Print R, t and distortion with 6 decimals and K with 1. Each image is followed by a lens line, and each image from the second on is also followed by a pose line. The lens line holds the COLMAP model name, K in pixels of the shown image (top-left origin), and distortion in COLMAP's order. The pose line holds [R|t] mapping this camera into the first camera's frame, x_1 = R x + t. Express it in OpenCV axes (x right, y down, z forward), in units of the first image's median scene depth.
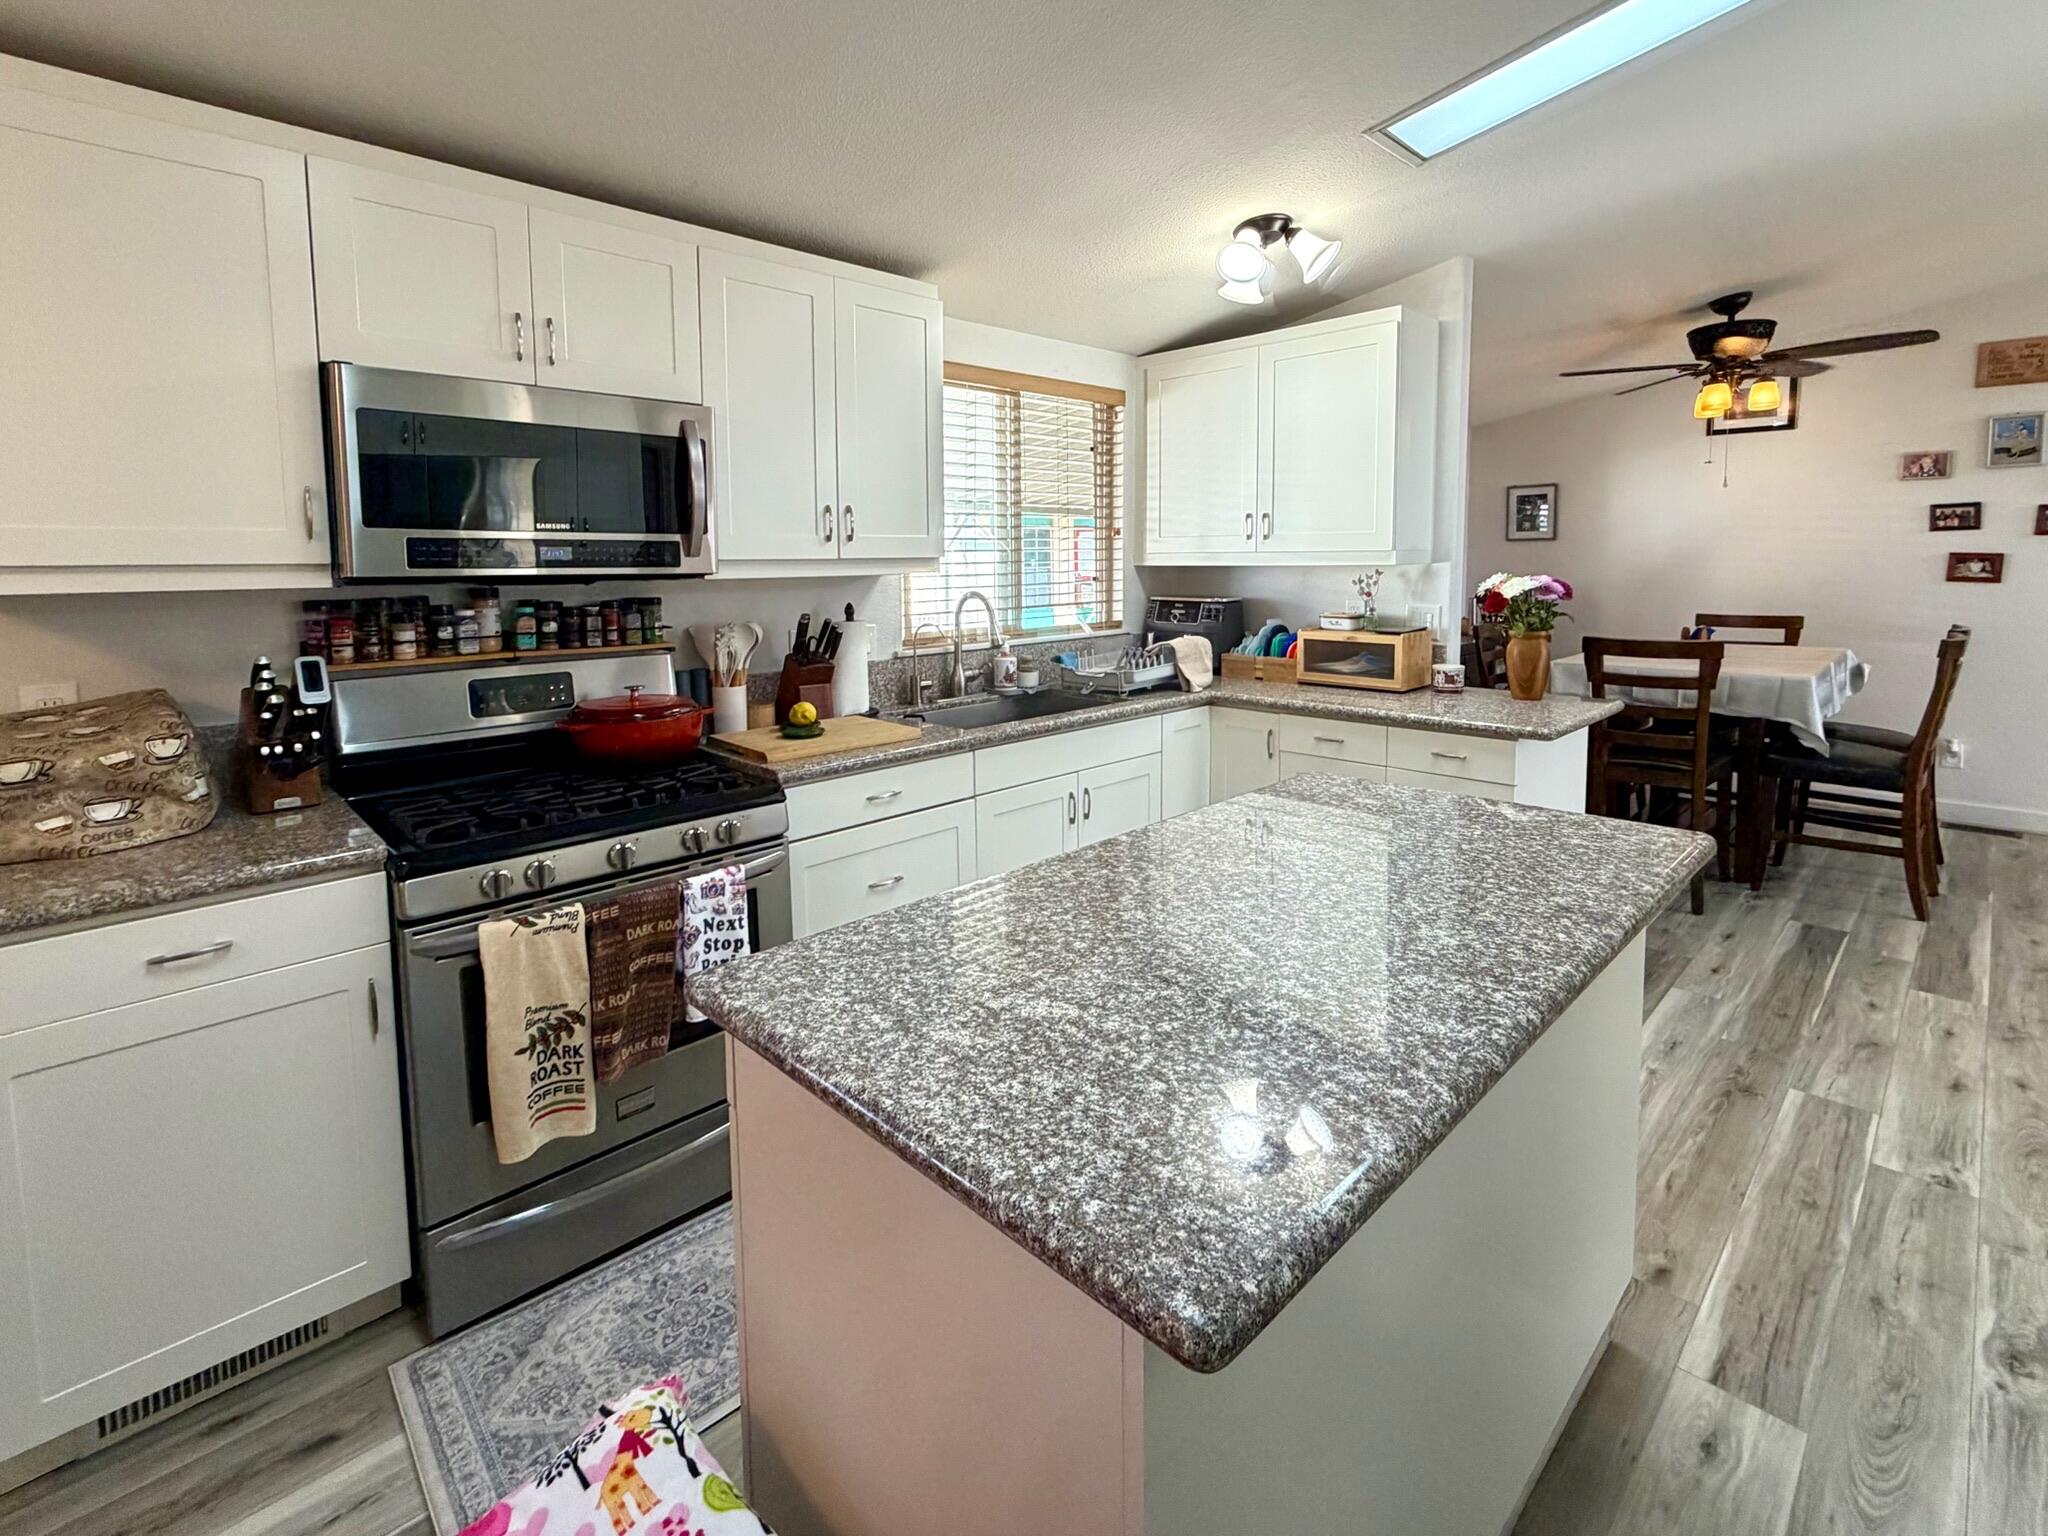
lens RADIAL K [[934.5, 0, 1044.4], [0, 934.5, 635.1], [0, 0, 1]] dist [0.001350, 0.000823]
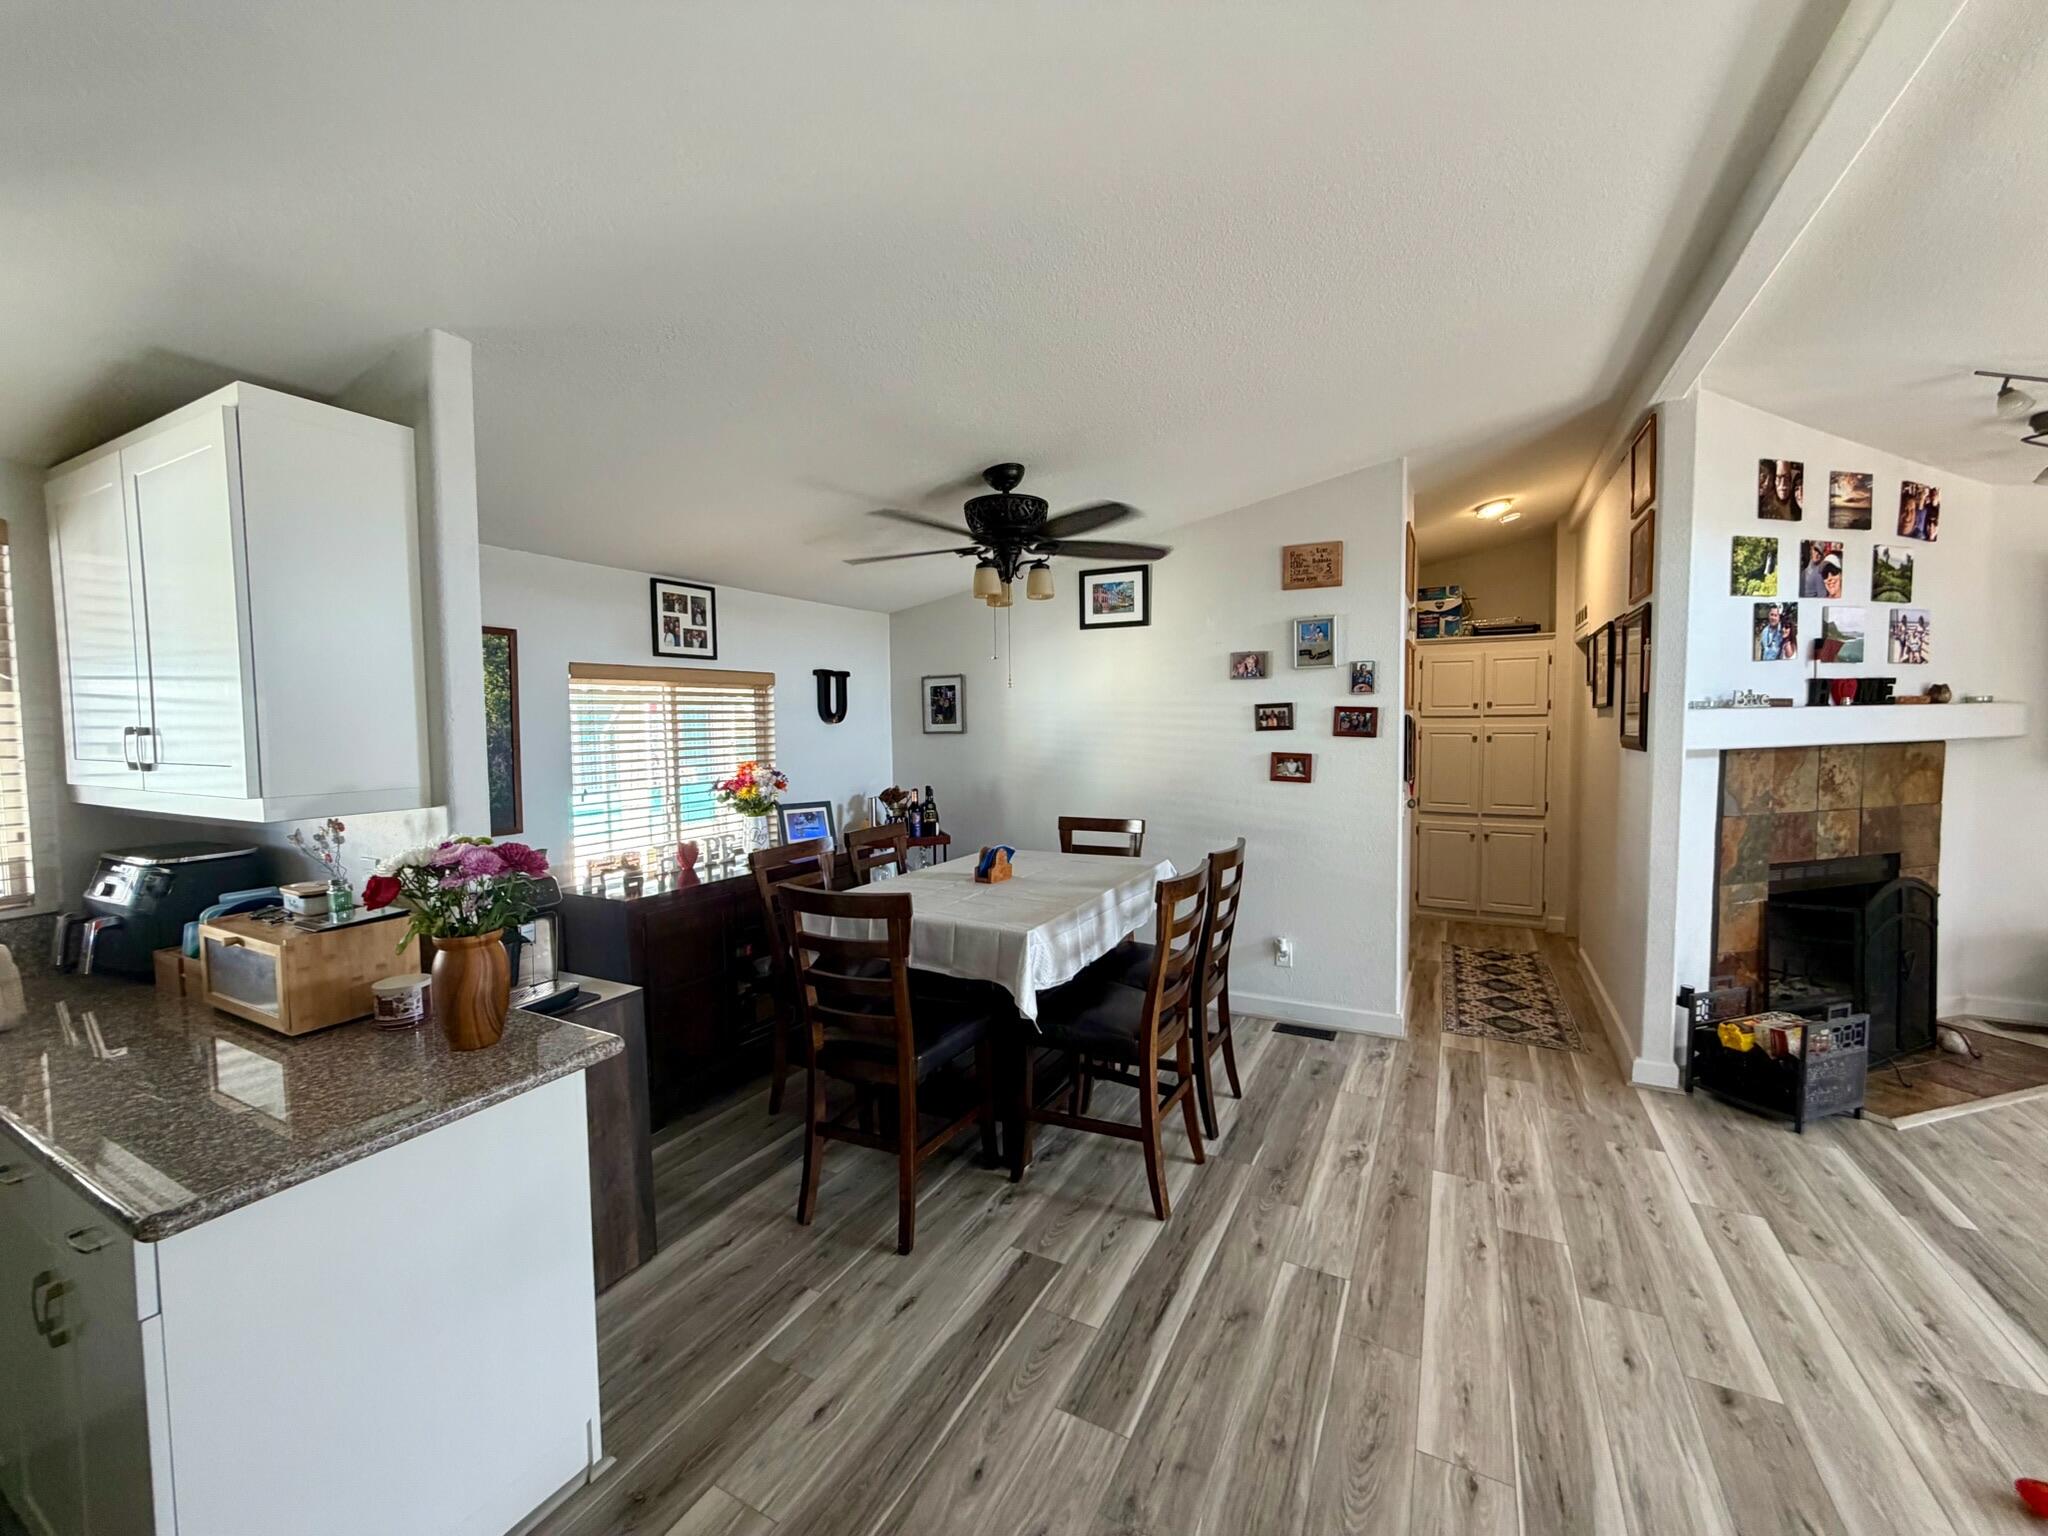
lens RADIAL K [[818.6, 0, 1003.2], [0, 818.6, 766.1], [0, 0, 1]] dist [0.003589, 0.000319]
pose [[0.957112, -0.016797, 0.289231, 0.453249], [0.026049, 0.999264, -0.028170, -0.058180], [-0.288545, 0.034496, 0.956845, 0.253483]]
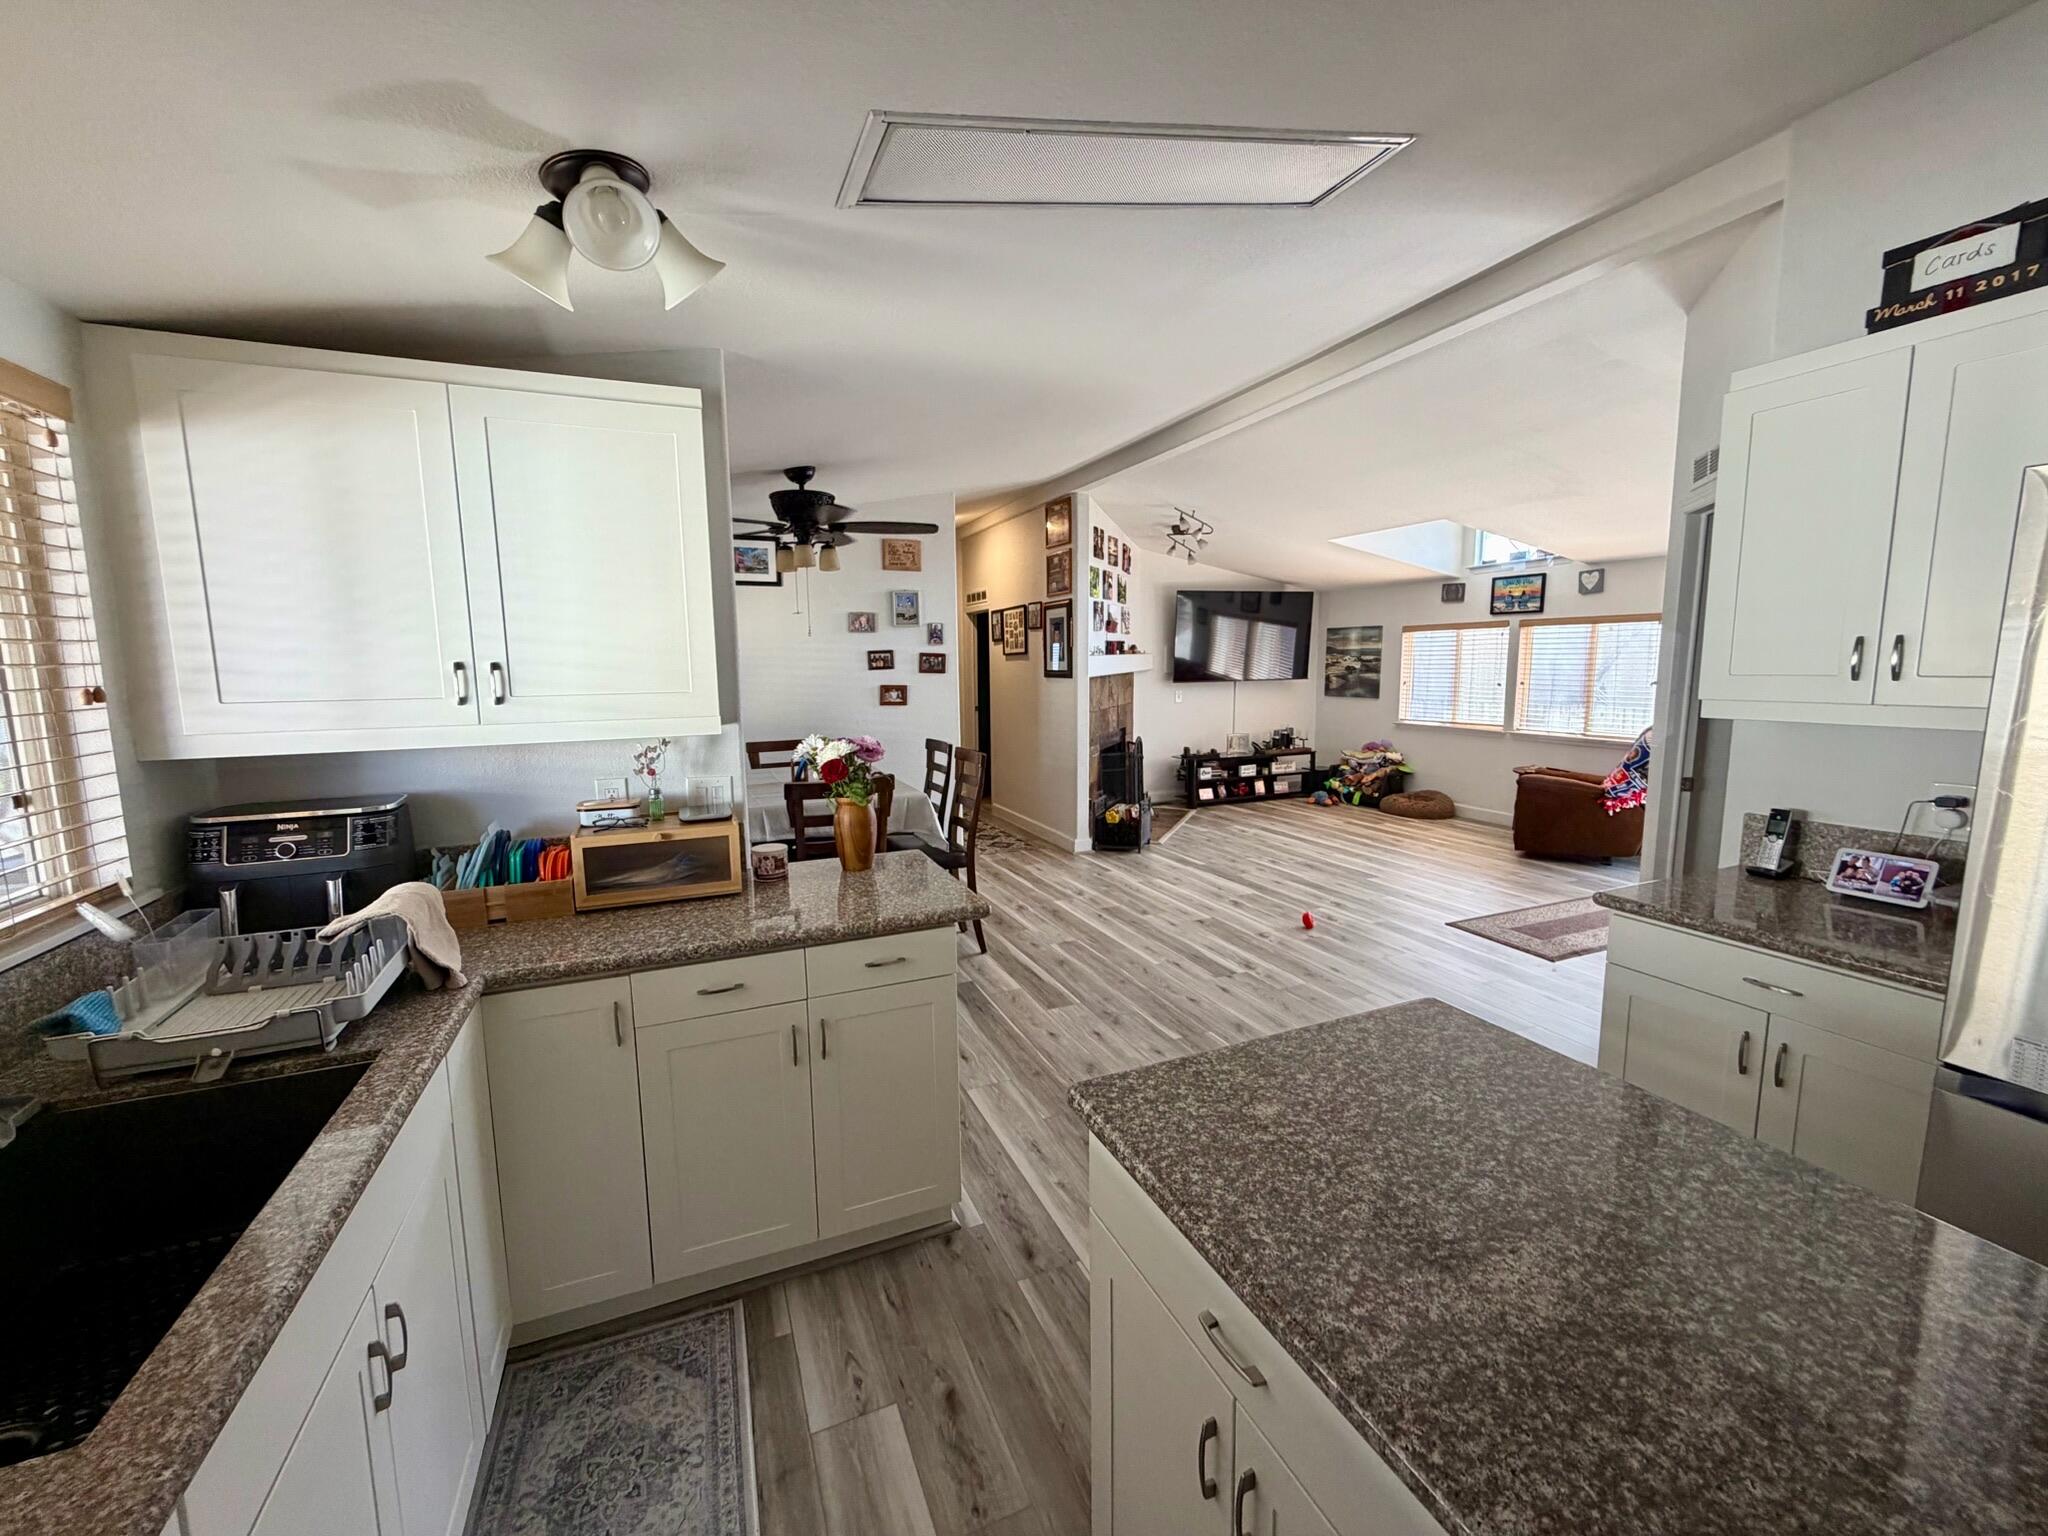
lens RADIAL K [[818.6, 0, 1014.7], [0, 818.6, 763.0], [0, 0, 1]] dist [0.003589, 0.000319]
pose [[0.381889, -0.111648, 0.917440, -0.106524], [0.089095, 0.992500, 0.083697, -0.058736], [-0.919904, 0.049776, 0.388972, 0.349327]]
